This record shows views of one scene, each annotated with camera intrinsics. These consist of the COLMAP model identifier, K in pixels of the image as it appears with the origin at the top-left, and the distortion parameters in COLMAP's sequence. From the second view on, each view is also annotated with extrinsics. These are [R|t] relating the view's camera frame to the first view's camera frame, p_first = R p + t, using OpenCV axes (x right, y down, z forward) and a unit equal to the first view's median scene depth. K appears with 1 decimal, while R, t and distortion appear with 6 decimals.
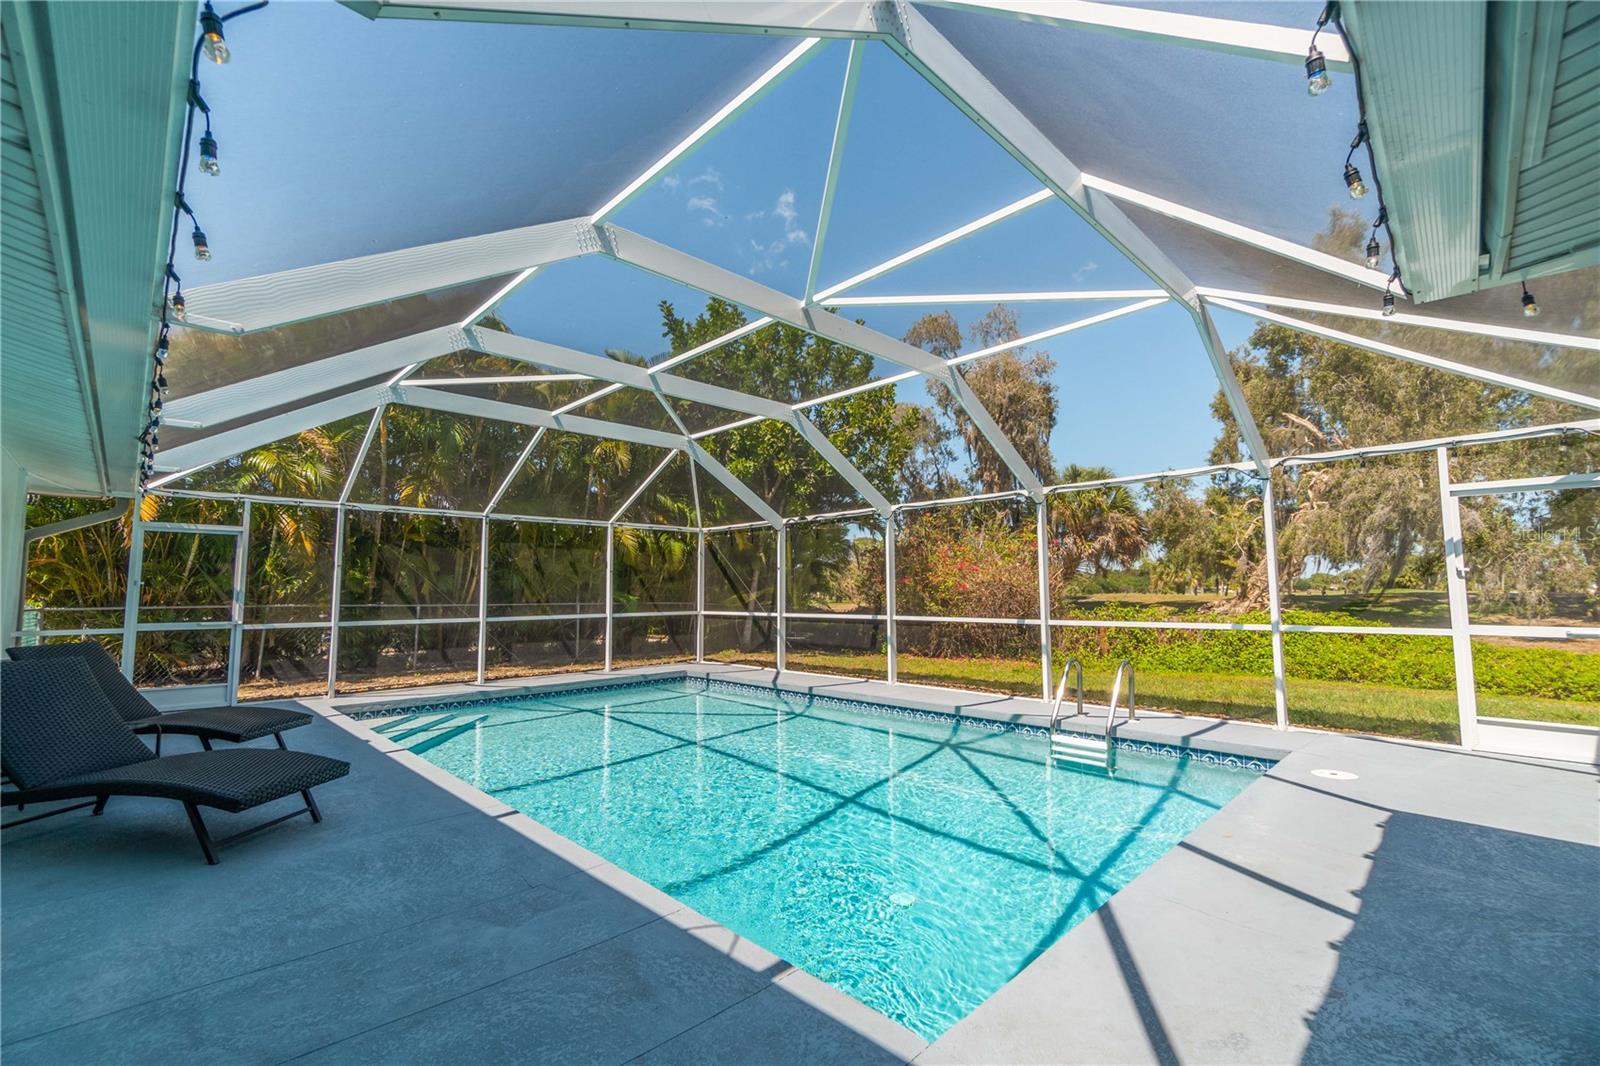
lens RADIAL K [[692.3, 0, 811.2], [0, 692.3, 531.5], [0, 0, 1]] dist [0.002404, -0.000136]
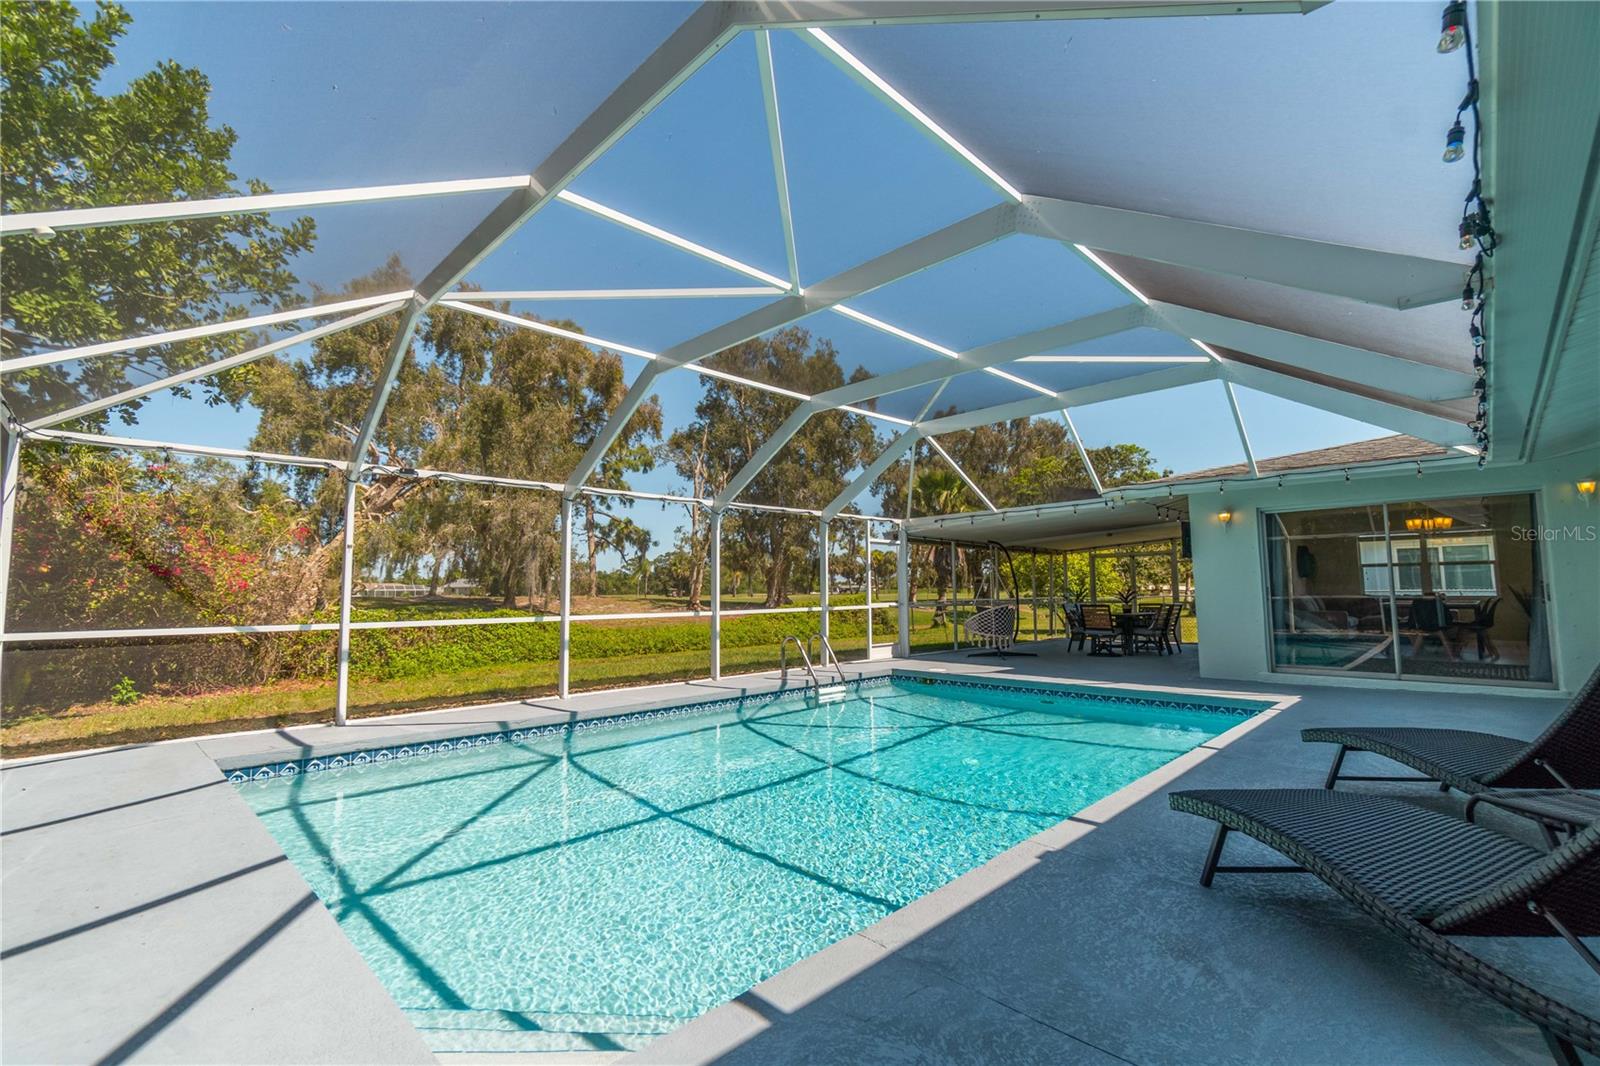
lens RADIAL K [[692.3, 0, 773.2], [0, 692.3, 548.6], [0, 0, 1]] dist [0.002404, -0.000136]
pose [[0.016202, 0.062629, 0.997905, -1.010222], [-0.080321, 0.994892, -0.061136, 0.098811], [-0.996637, -0.079162, 0.021149, 1.030057]]
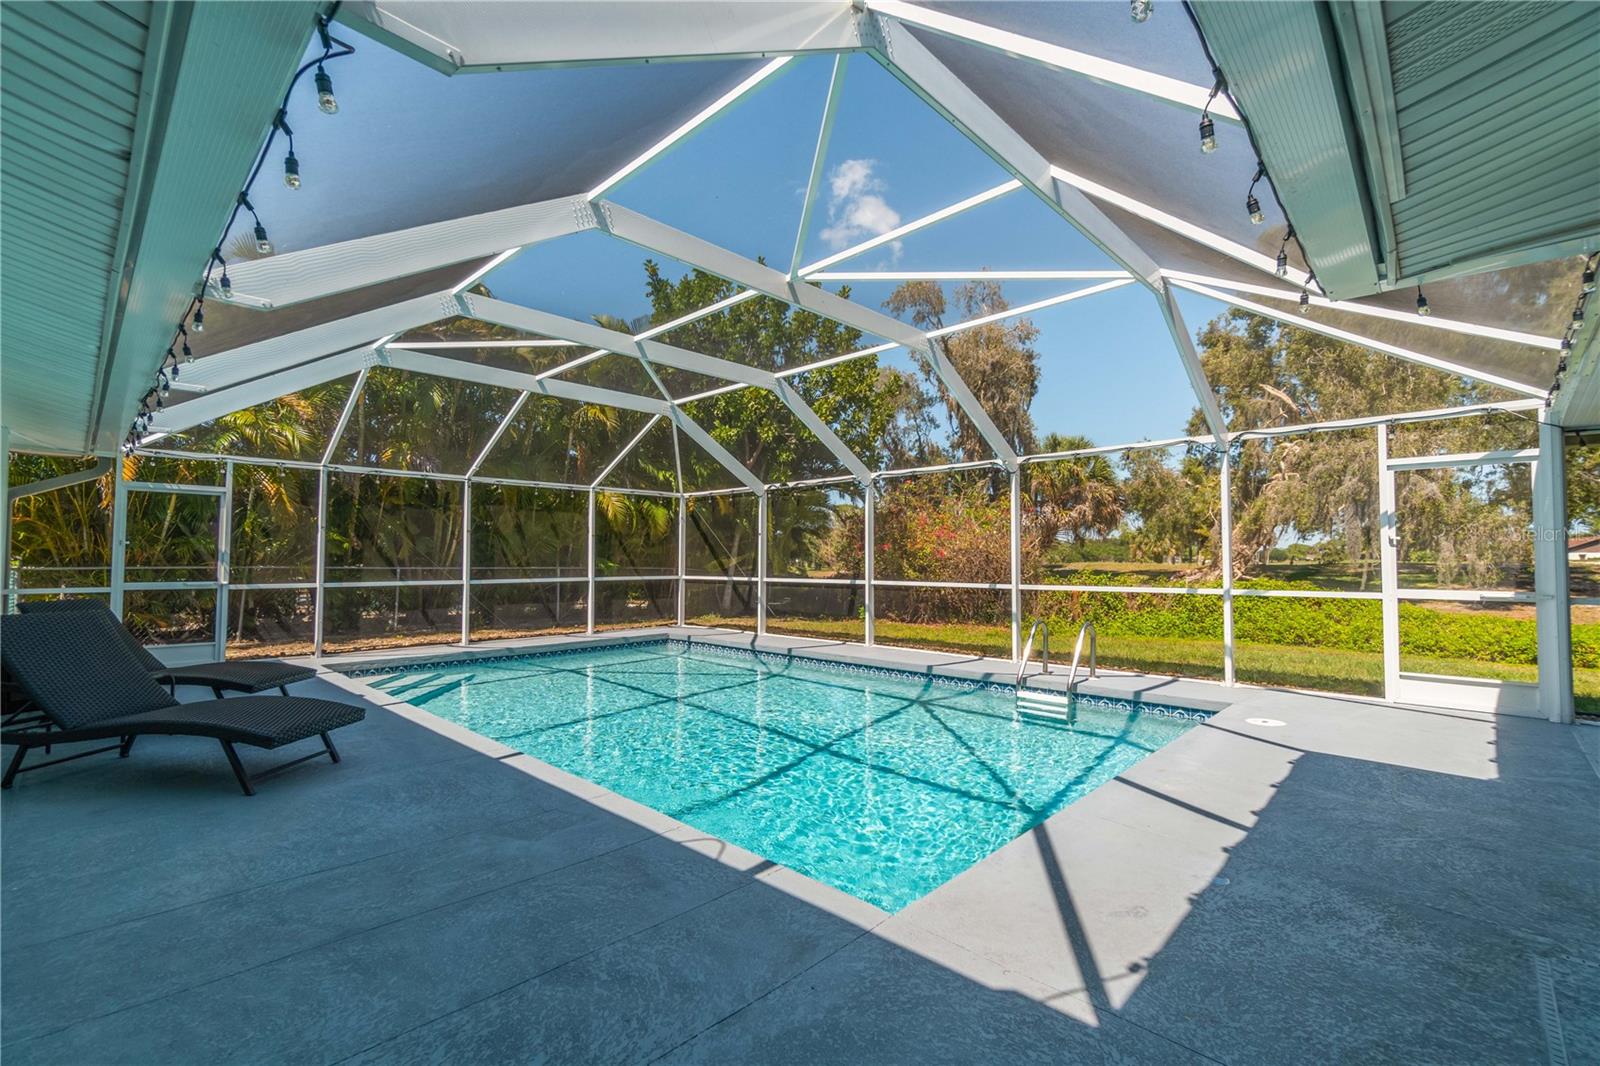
lens RADIAL K [[692.3, 0, 807.3], [0, 692.3, 548.0], [0, 0, 1]] dist [0.002404, -0.000136]
pose [[0.999685, 0.007525, 0.023948, -0.002147], [-0.009237, 0.997347, 0.072202, 0.000017], [-0.023341, -0.072401, 0.997102, -0.028913]]
